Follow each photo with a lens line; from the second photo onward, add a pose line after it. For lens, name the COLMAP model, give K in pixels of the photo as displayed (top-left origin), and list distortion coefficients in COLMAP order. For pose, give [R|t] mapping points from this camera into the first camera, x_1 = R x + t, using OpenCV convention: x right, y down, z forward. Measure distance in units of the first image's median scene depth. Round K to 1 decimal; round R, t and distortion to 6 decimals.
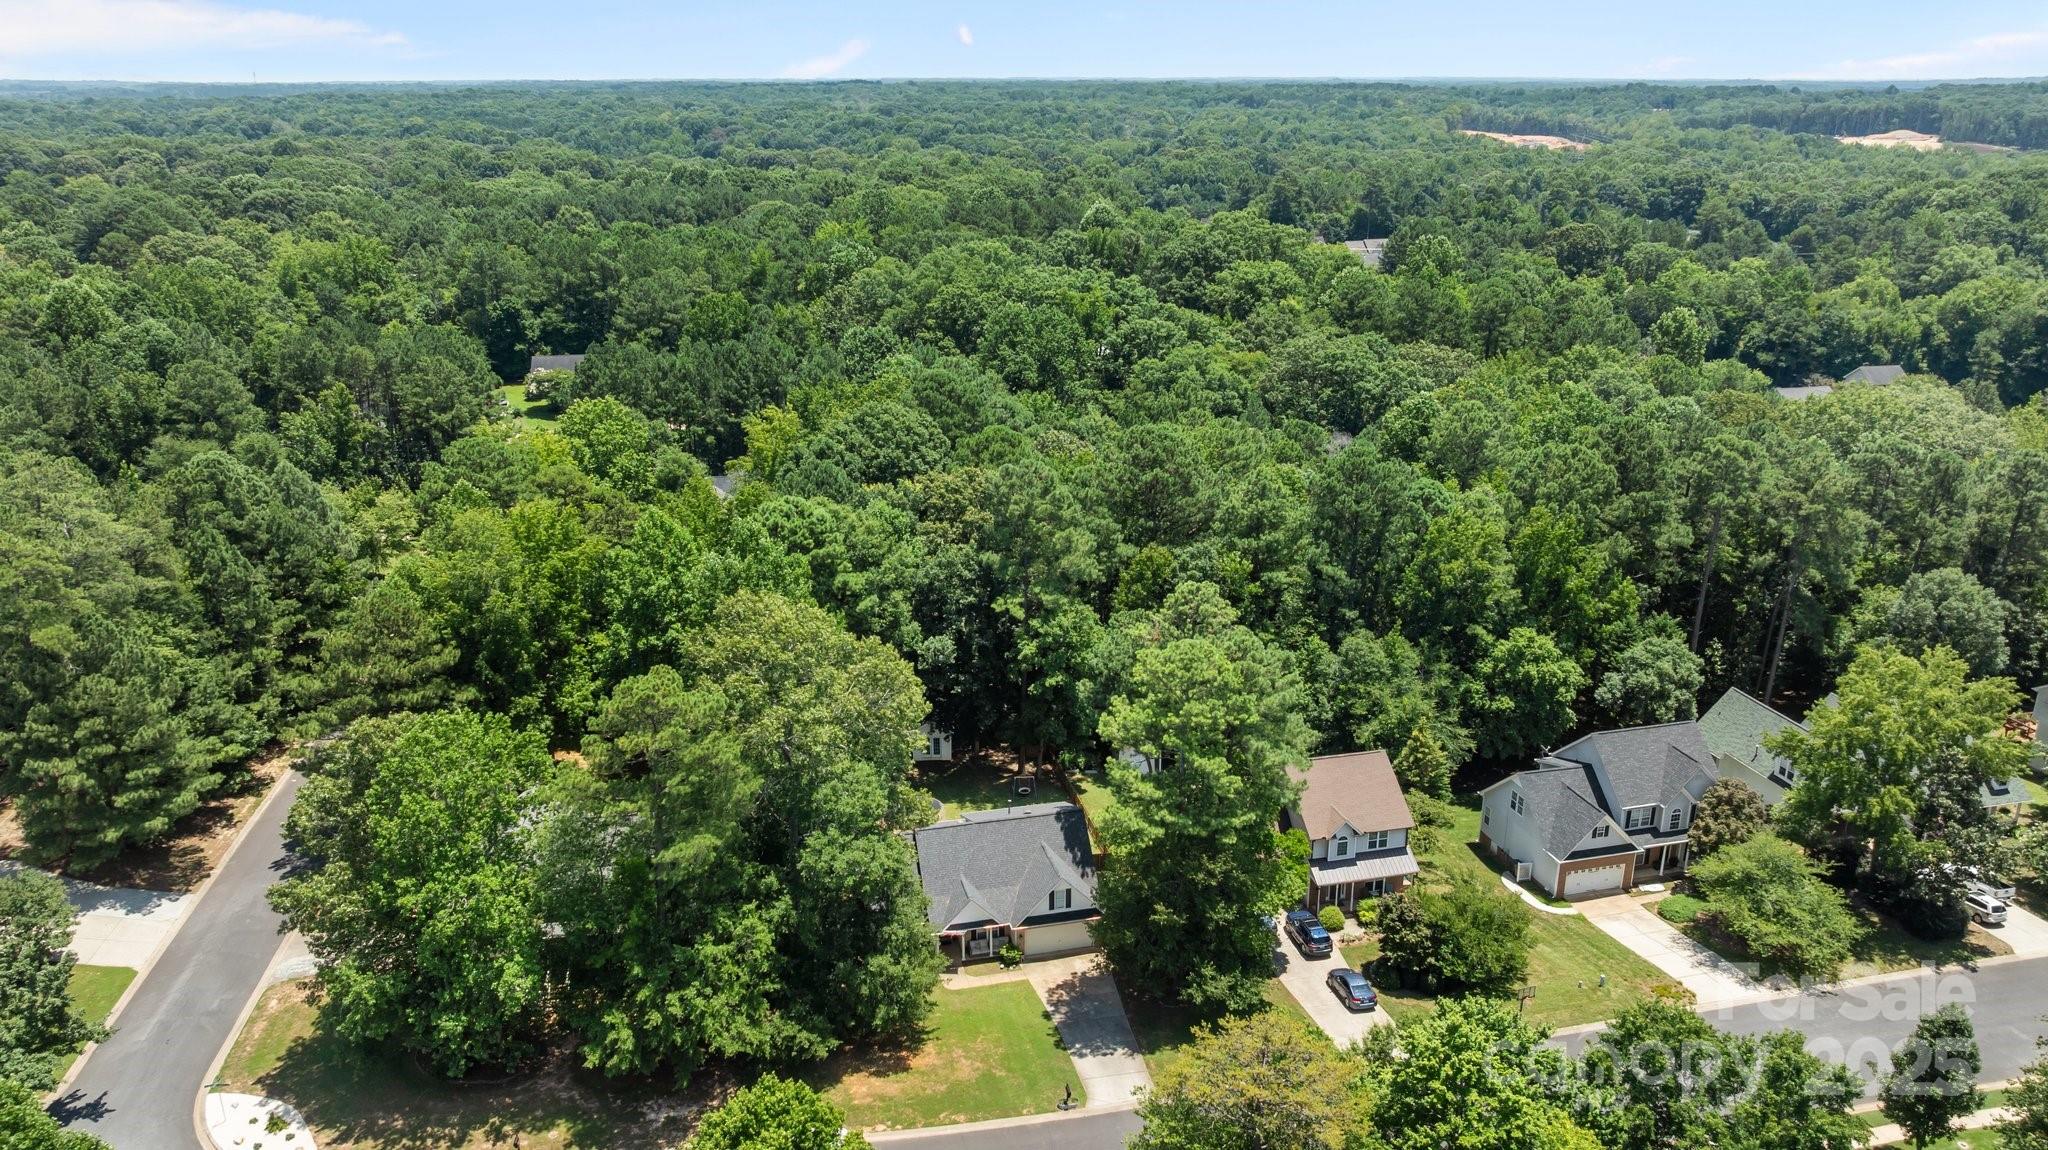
lens RADIAL K [[1498.0, 0, 1024.0], [0, 1498.0, 575.0], [0, 0, 1]] dist [0.031739, -0.187402]
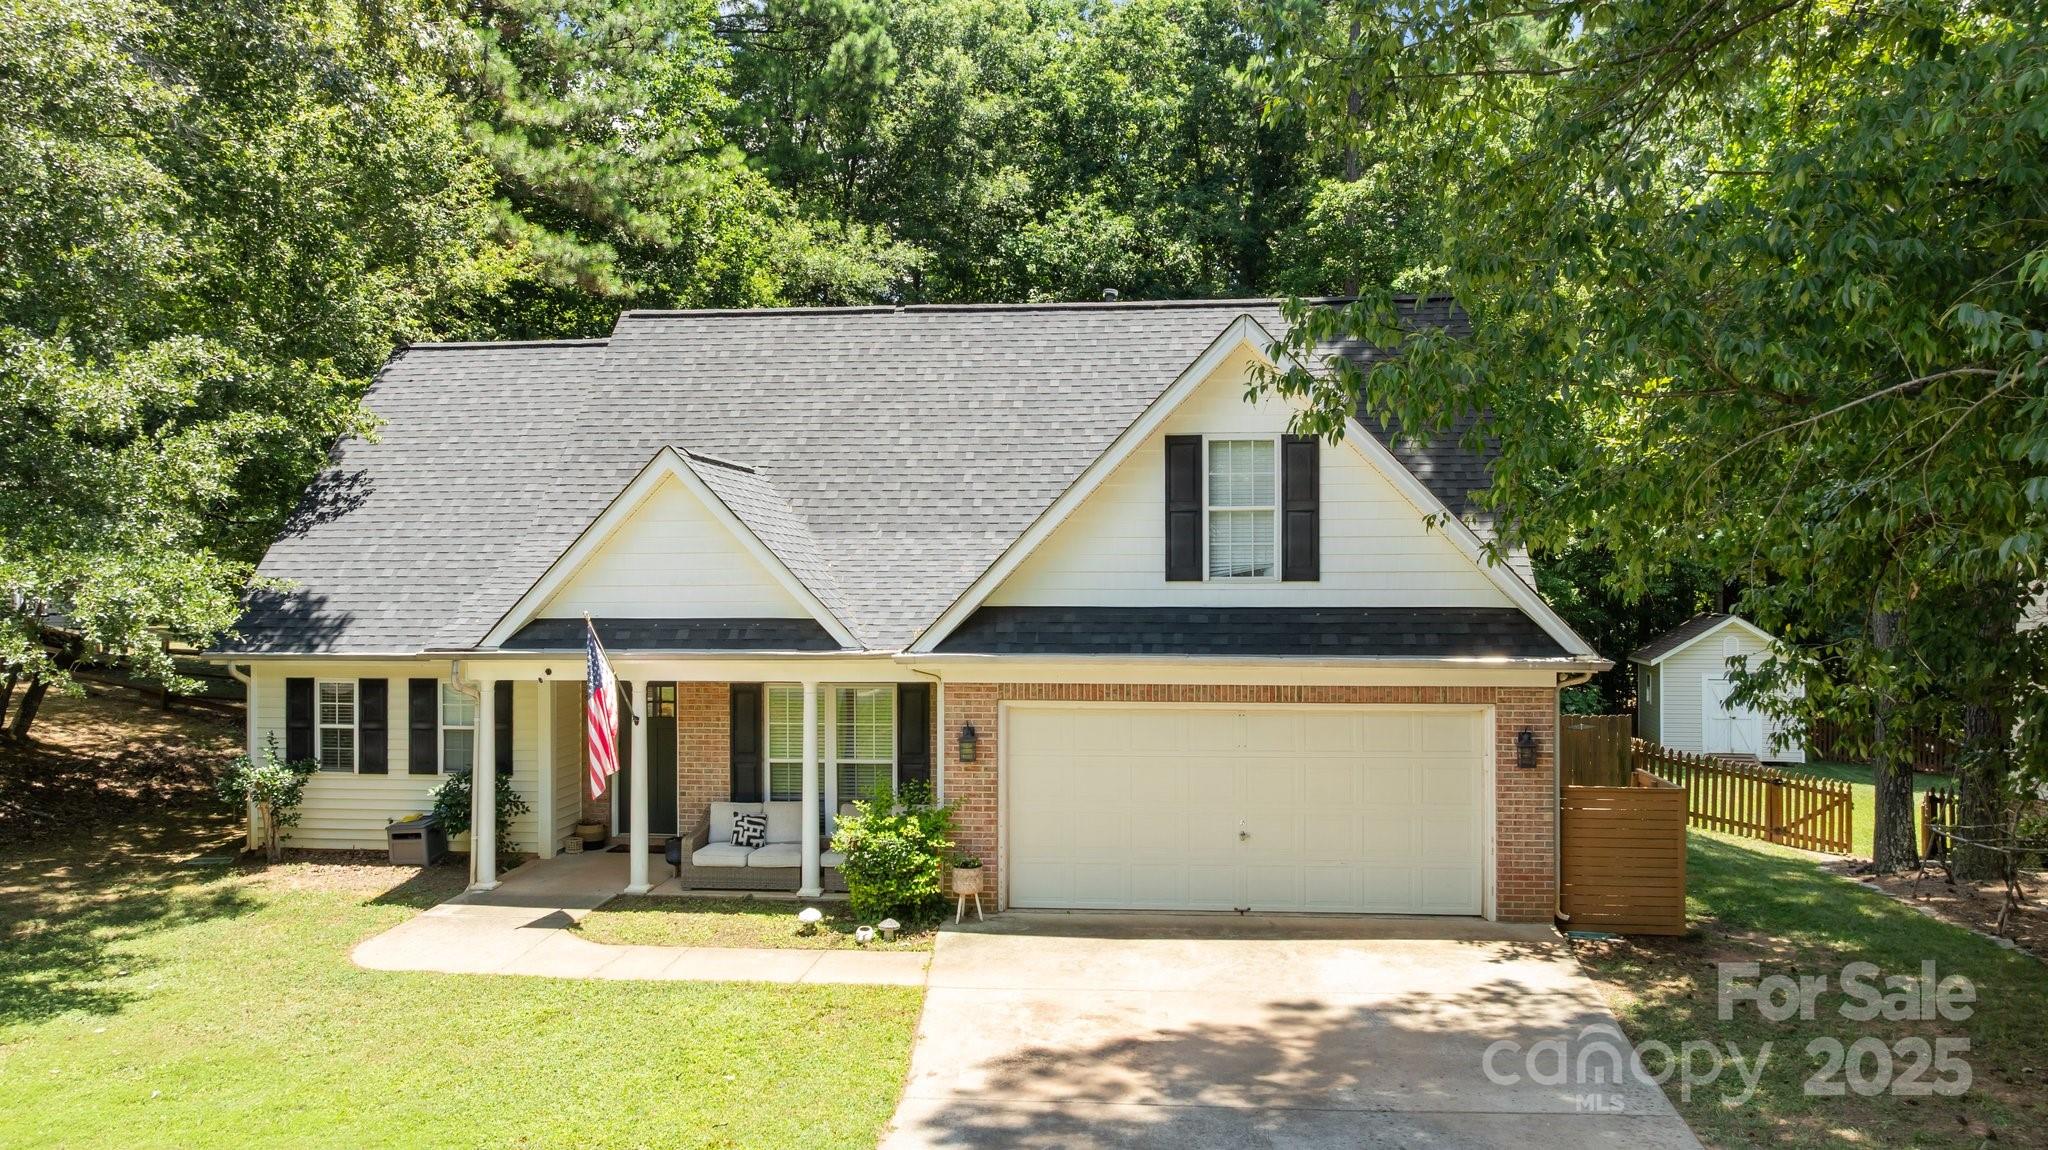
lens RADIAL K [[1470.5, 0, 1022.9], [0, 1470.5, 567.2], [0, 0, 1]] dist [-0.009987, -0.003558]
pose [[0.941157, 0.002273, -0.337961, 0.051779], [-0.106150, 0.951363, -0.289207, 0.261705], [0.320866, 0.308064, 0.895624, 0.849598]]
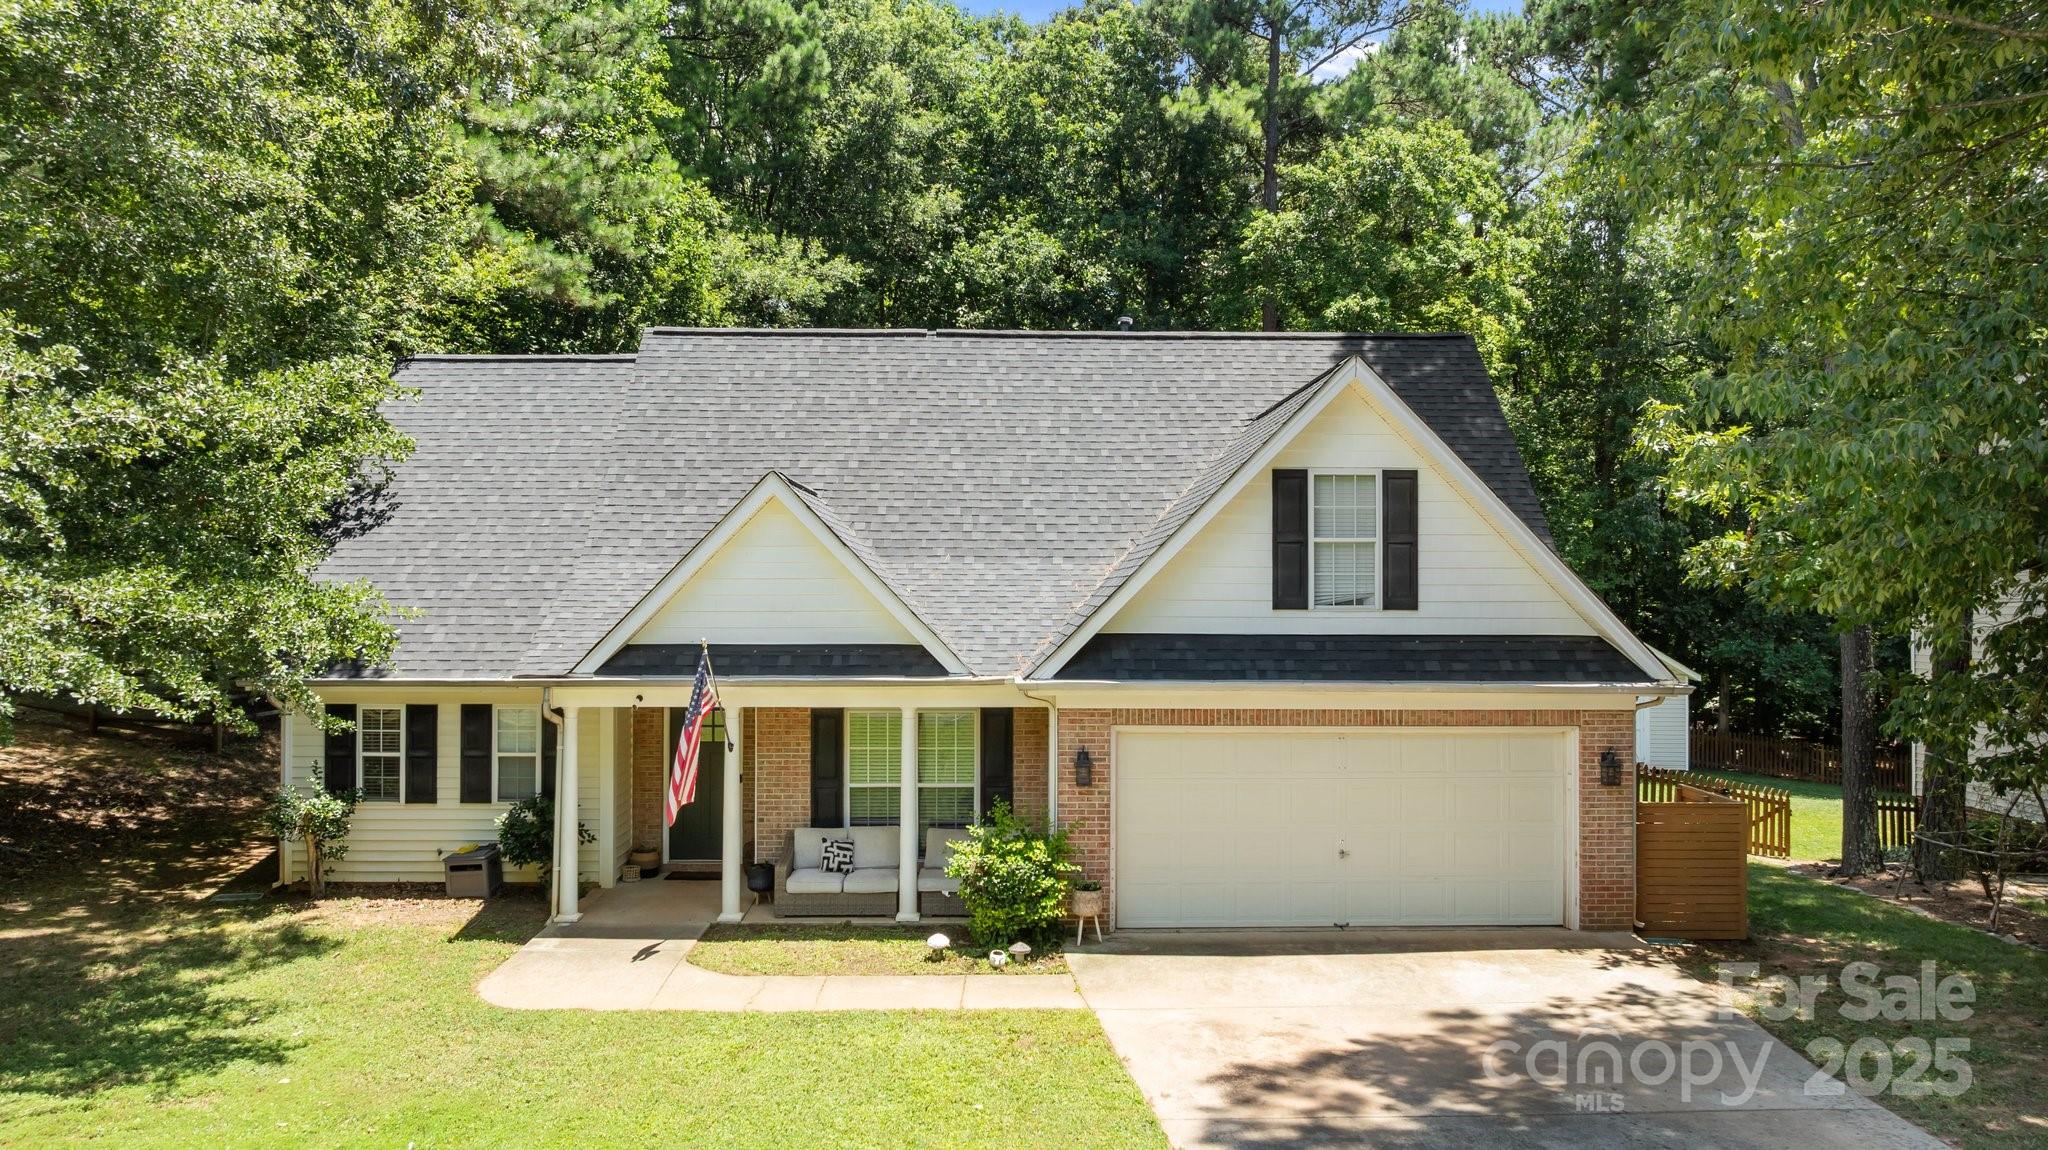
lens RADIAL K [[1476.2, 0, 1024.0], [0, 1476.2, 575.0], [0, 0, 1]] dist [-0.024568, 0.001987]
pose [[0.976373, 0.007700, -0.215955, 0.023934], [-0.074509, 0.950076, -0.302991, 0.263820], [0.202840, 0.311923, 0.928202, 0.838217]]
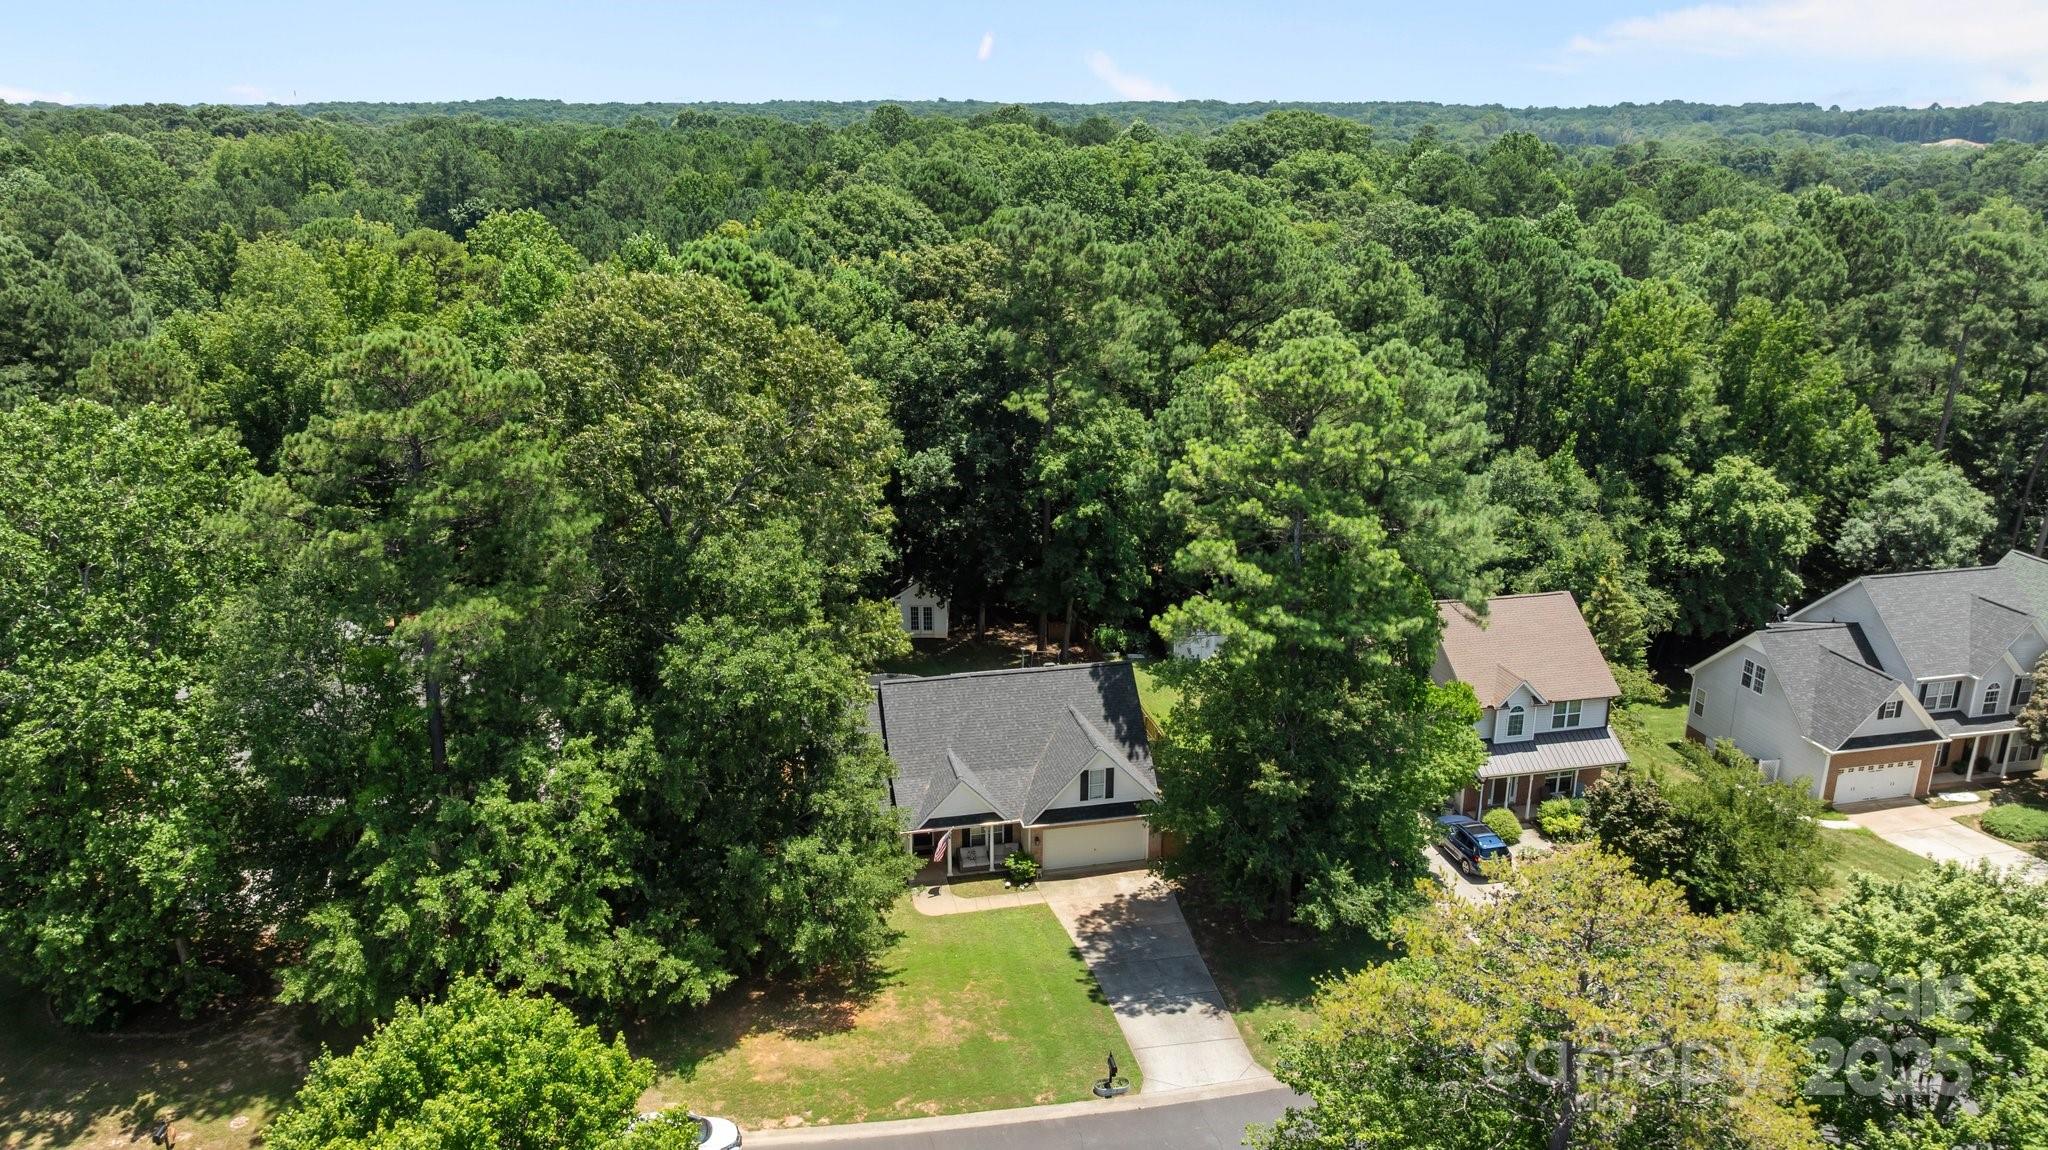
lens RADIAL K [[1476.2, 0, 1024.0], [0, 1476.2, 575.0], [0, 0, 1]] dist [-0.024568, 0.001987]
pose [[0.999793, 0.011718, -0.016608, 0.001485], [-0.012068, 0.999705, -0.021092, 0.136391], [0.016356, 0.021288, 0.999640, 0.346047]]
